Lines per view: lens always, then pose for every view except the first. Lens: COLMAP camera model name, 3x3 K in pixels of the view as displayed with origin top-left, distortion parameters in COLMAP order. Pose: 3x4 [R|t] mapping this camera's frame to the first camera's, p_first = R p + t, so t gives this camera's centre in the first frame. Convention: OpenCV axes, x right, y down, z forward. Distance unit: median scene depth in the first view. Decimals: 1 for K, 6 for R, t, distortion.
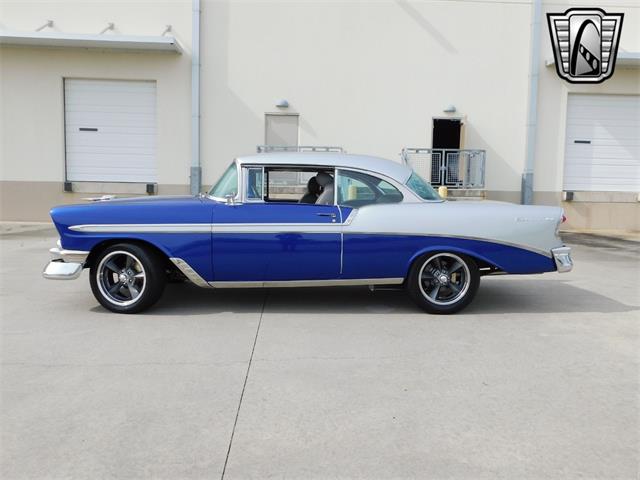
lens RADIAL K [[515.2, 0, 321.5], [0, 515.2, 231.6], [0, 0, 1]] dist [-0.003269, 0.002414]
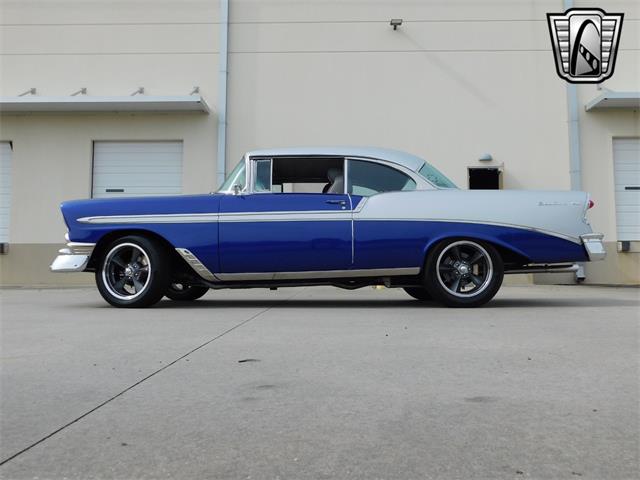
lens RADIAL K [[554.5, 0, 322.5], [0, 554.5, 231.8], [0, 0, 1]] dist [-0.010306, -0.000865]
pose [[0.997231, -0.026764, -0.069382, 0.053348], [0.015263, 0.986792, -0.161274, 0.183127], [0.072782, 0.159769, 0.984468, -0.016173]]
